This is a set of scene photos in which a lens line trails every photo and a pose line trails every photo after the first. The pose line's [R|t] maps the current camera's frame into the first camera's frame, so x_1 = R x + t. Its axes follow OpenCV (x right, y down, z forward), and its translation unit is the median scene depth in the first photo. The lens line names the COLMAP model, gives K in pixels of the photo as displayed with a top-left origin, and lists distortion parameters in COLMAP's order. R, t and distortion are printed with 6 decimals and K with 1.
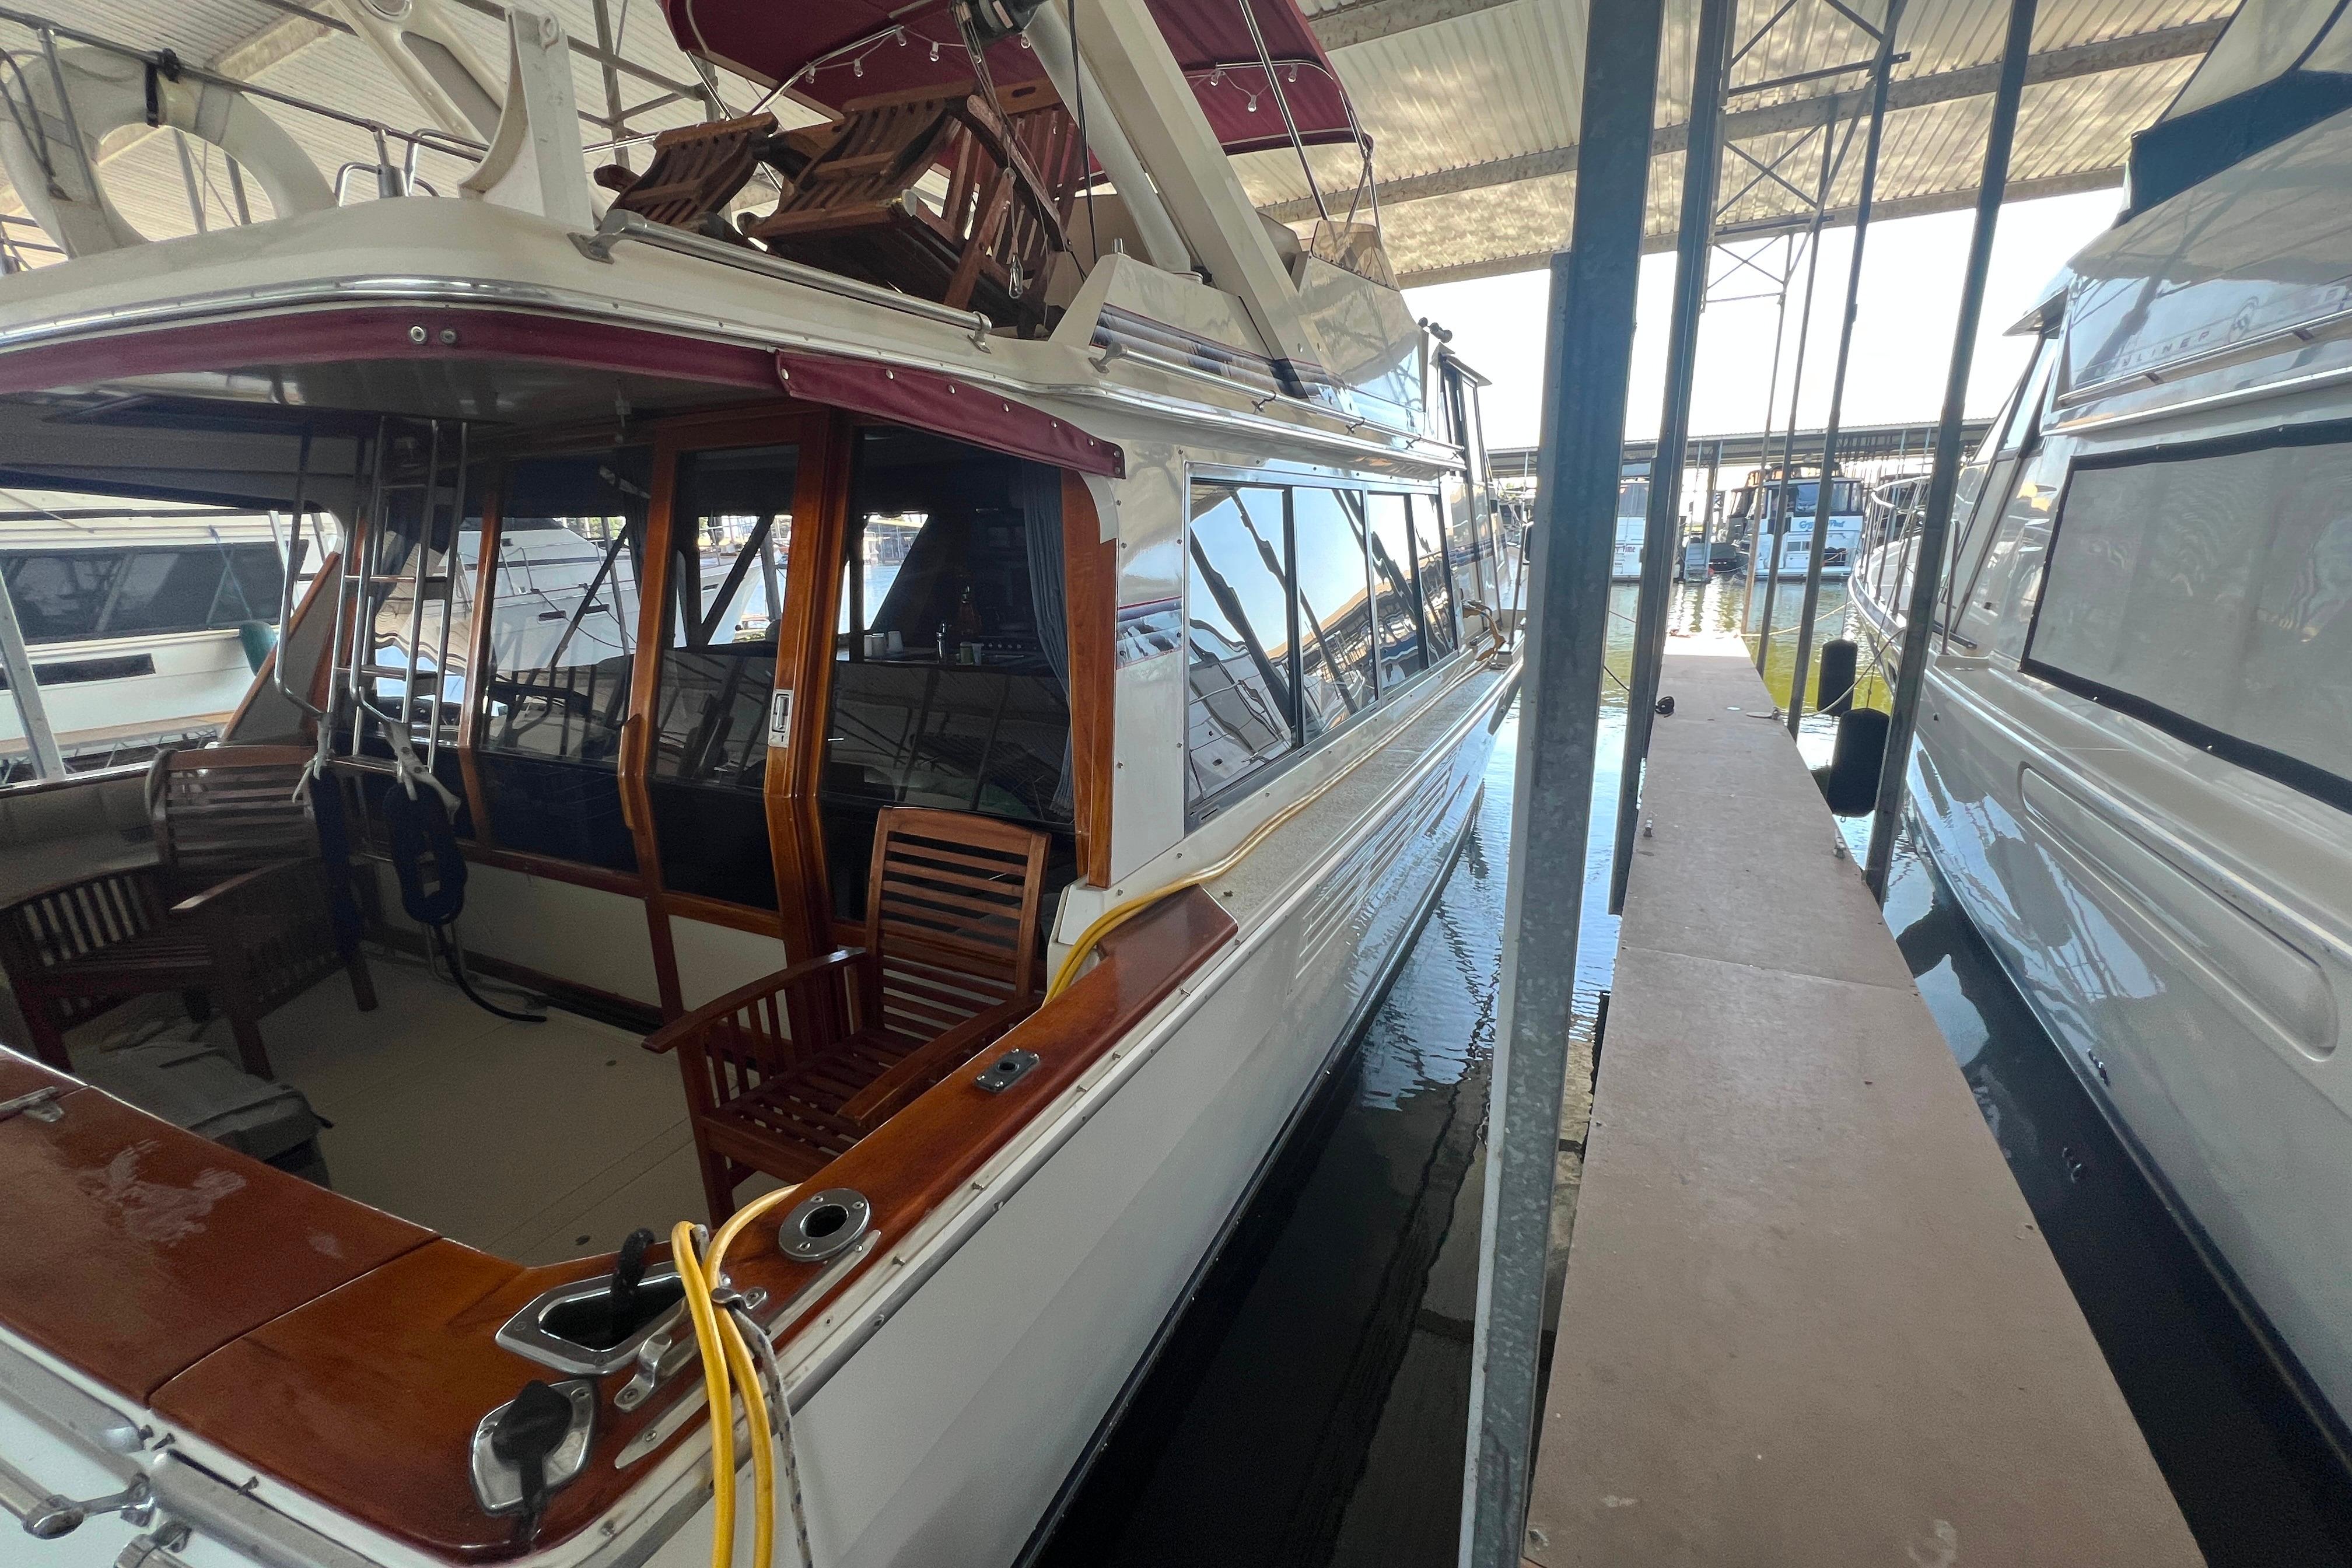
lens RADIAL K [[945.3, 0, 1174.9], [0, 945.3, 776.3], [0, 0, 1]] dist [0.001906, 0.000143]
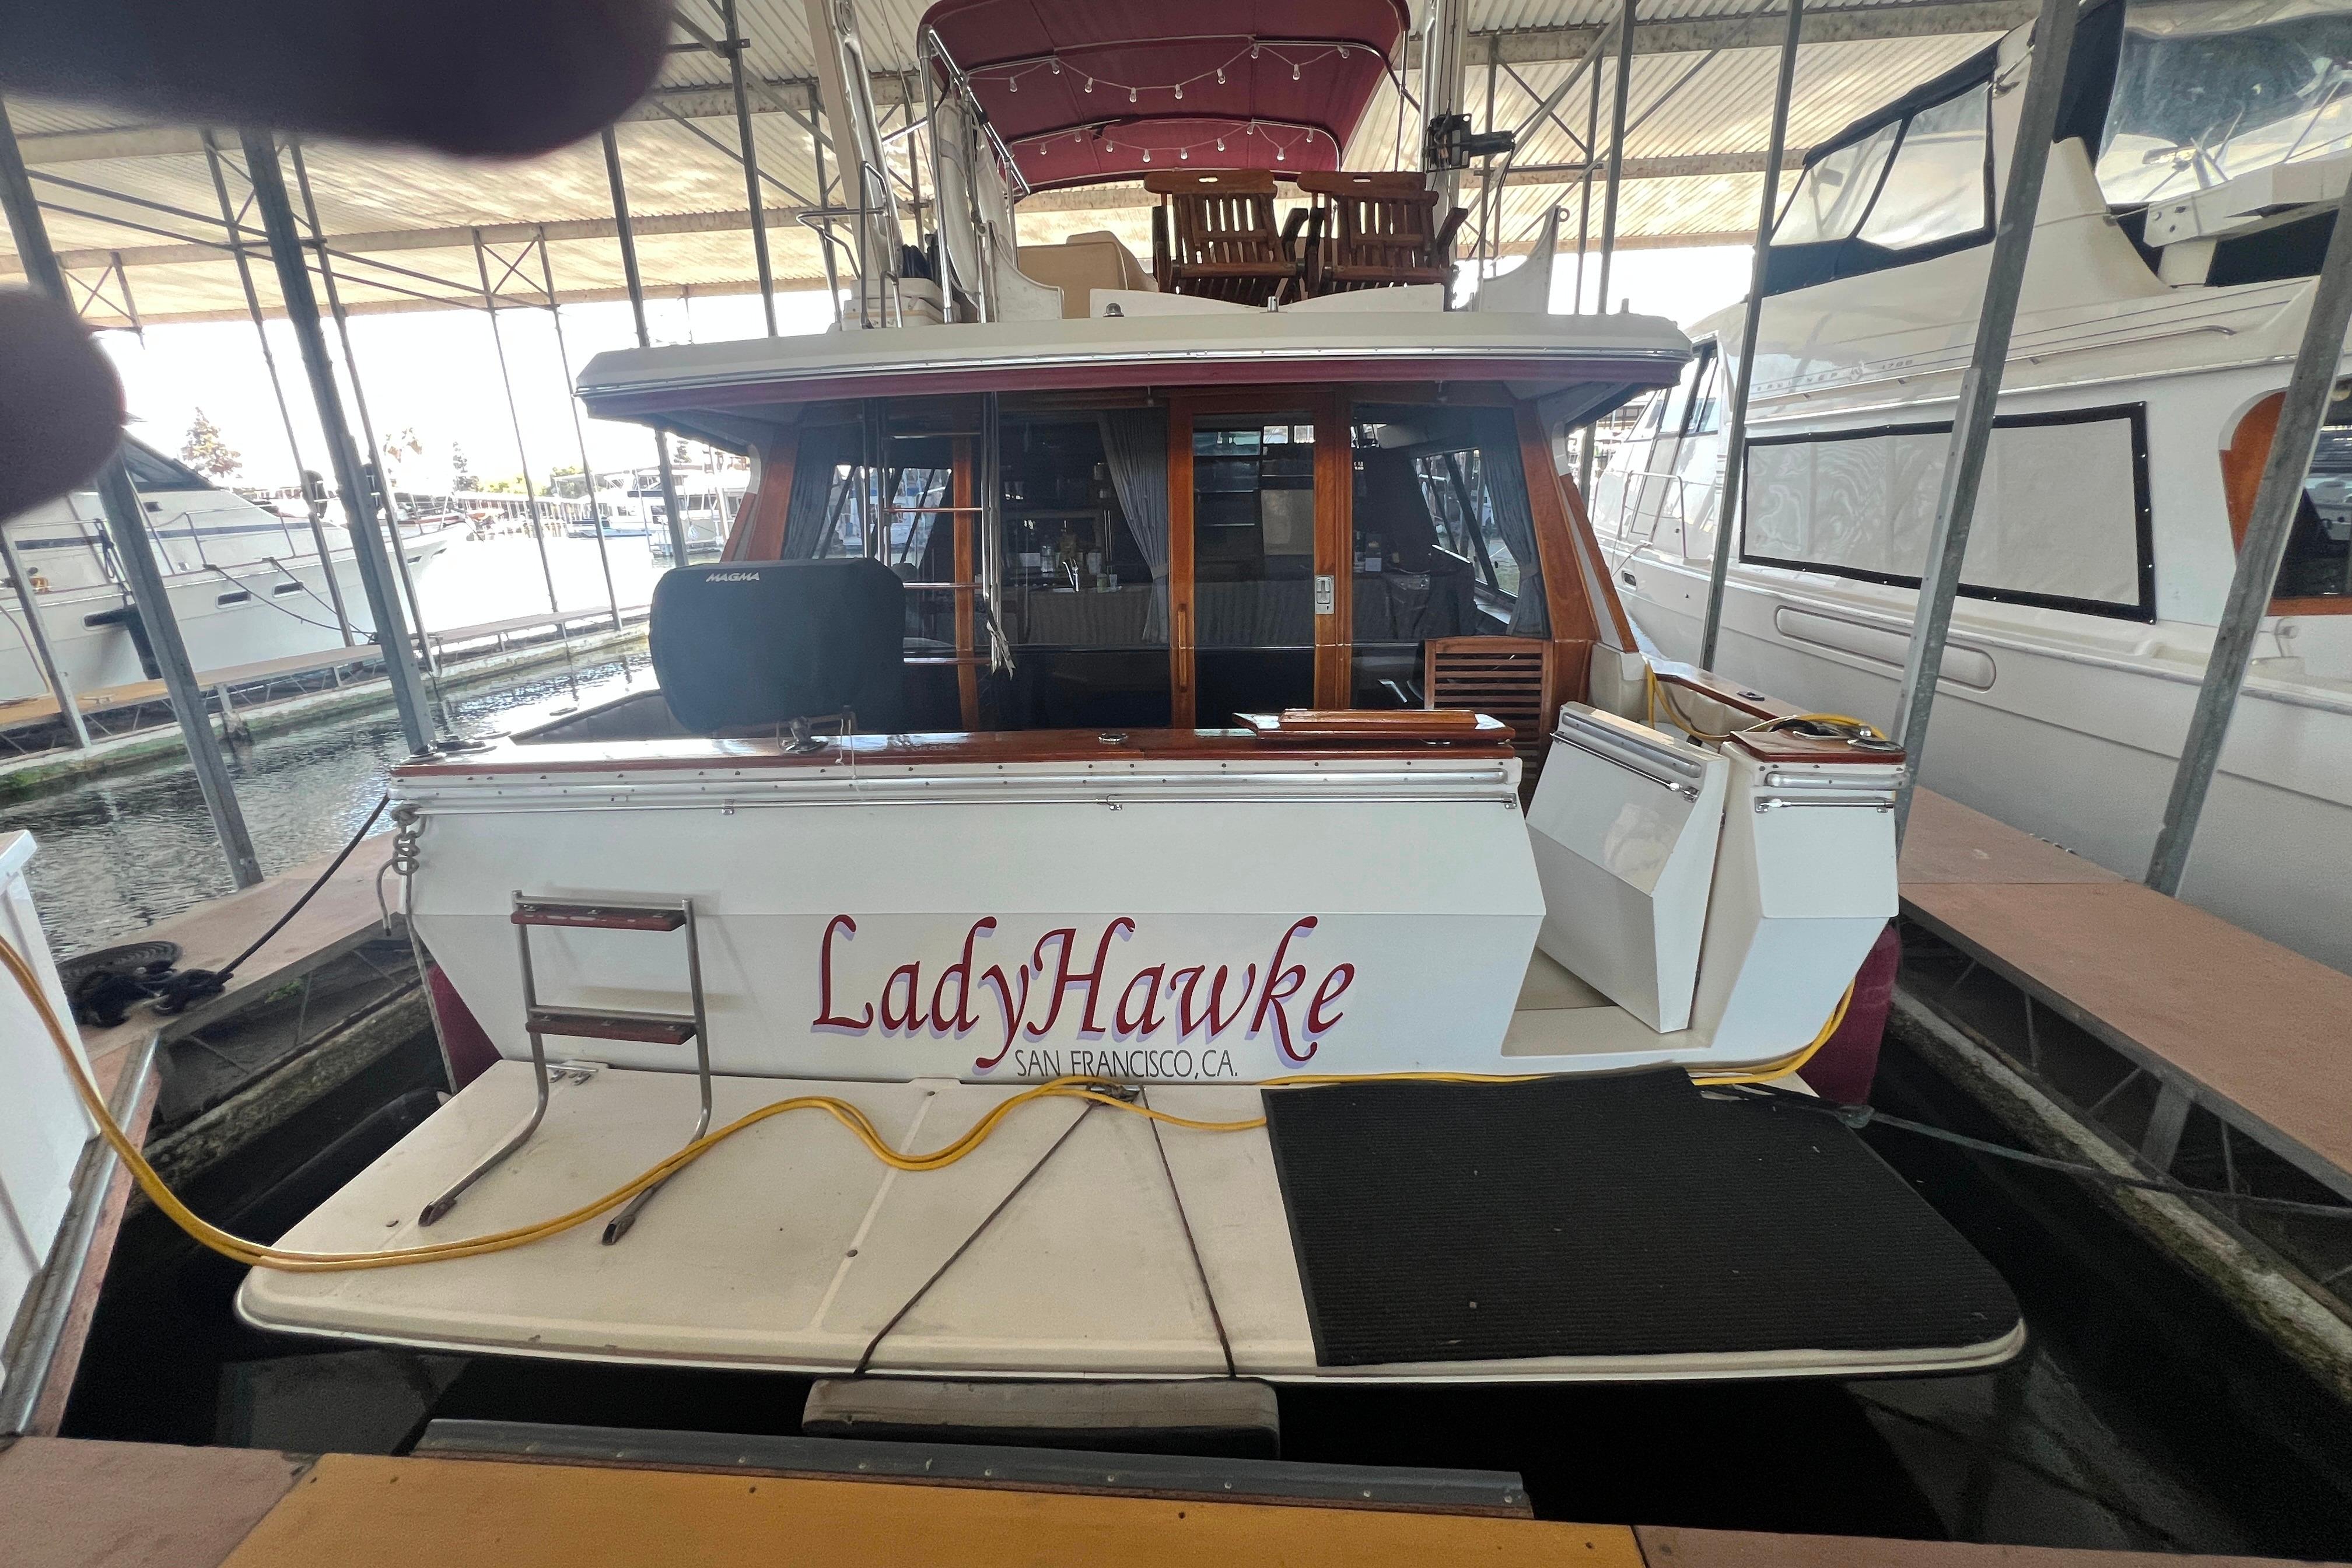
lens RADIAL K [[945.3, 0, 1175.4], [0, 945.3, 784.1], [0, 0, 1]] dist [0.001906, 0.000143]
pose [[0.915859, -0.120063, 0.383128, -0.771260], [0.105089, 0.992659, 0.059864, 0.076679], [-0.387504, -0.014565, 0.921753, -0.197004]]
